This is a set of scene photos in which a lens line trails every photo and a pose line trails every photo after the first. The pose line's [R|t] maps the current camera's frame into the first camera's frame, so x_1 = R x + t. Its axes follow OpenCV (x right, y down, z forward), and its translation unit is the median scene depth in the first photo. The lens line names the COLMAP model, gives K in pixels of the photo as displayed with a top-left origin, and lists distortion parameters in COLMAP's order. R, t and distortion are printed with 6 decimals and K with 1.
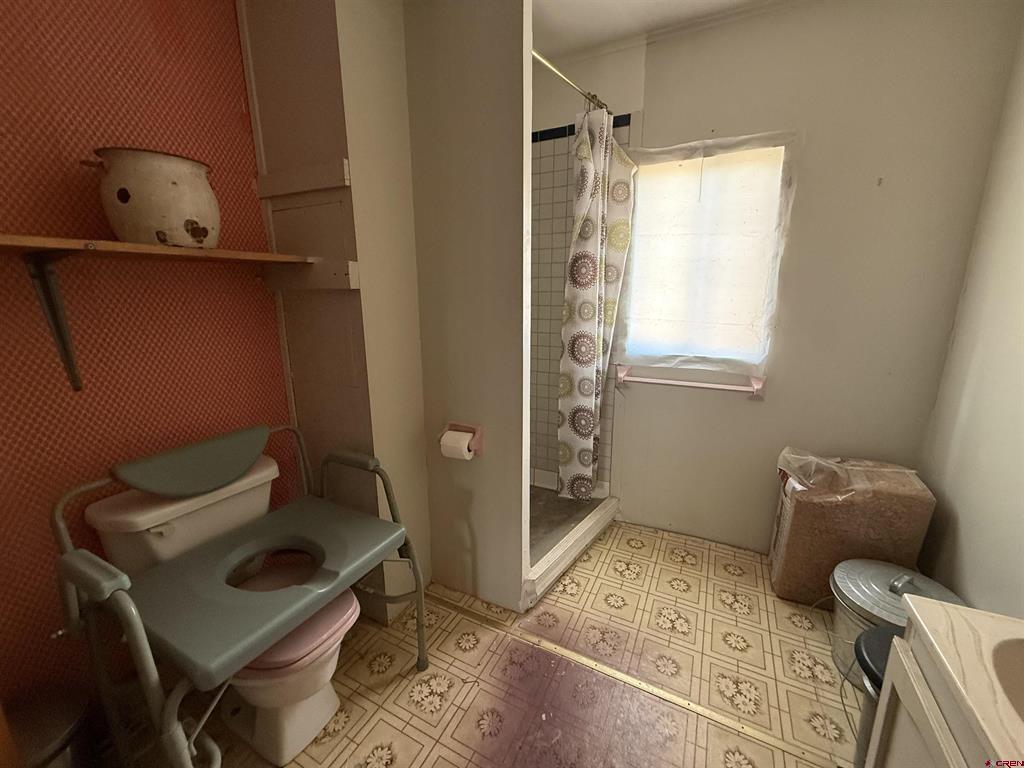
lens RADIAL K [[408.4, 0, 514.9], [0, 408.4, 382.9], [0, 0, 1]] dist [0.000259, 0.000103]
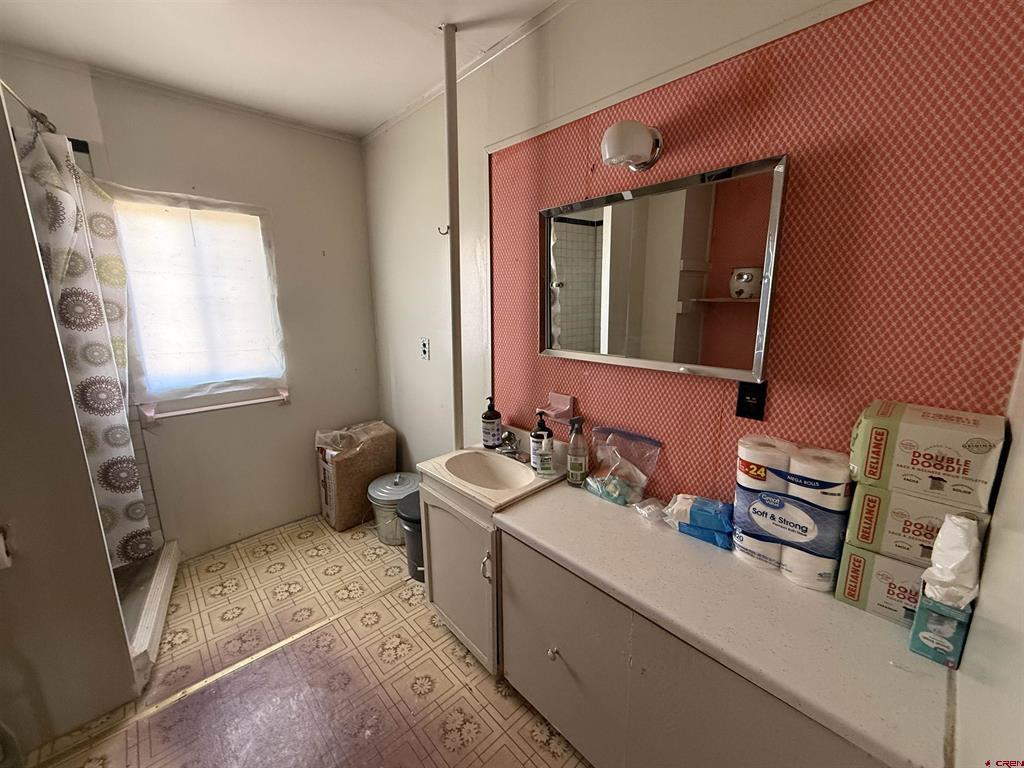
lens RADIAL K [[408.4, 0, 513.3], [0, 408.4, 385.5], [0, 0, 1]] dist [0.000259, 0.000103]
pose [[0.337624, -0.194017, 0.921068, -0.381399], [0.205508, 0.970114, 0.129018, -0.039275], [-0.918573, 0.145728, 0.367406, -0.170523]]
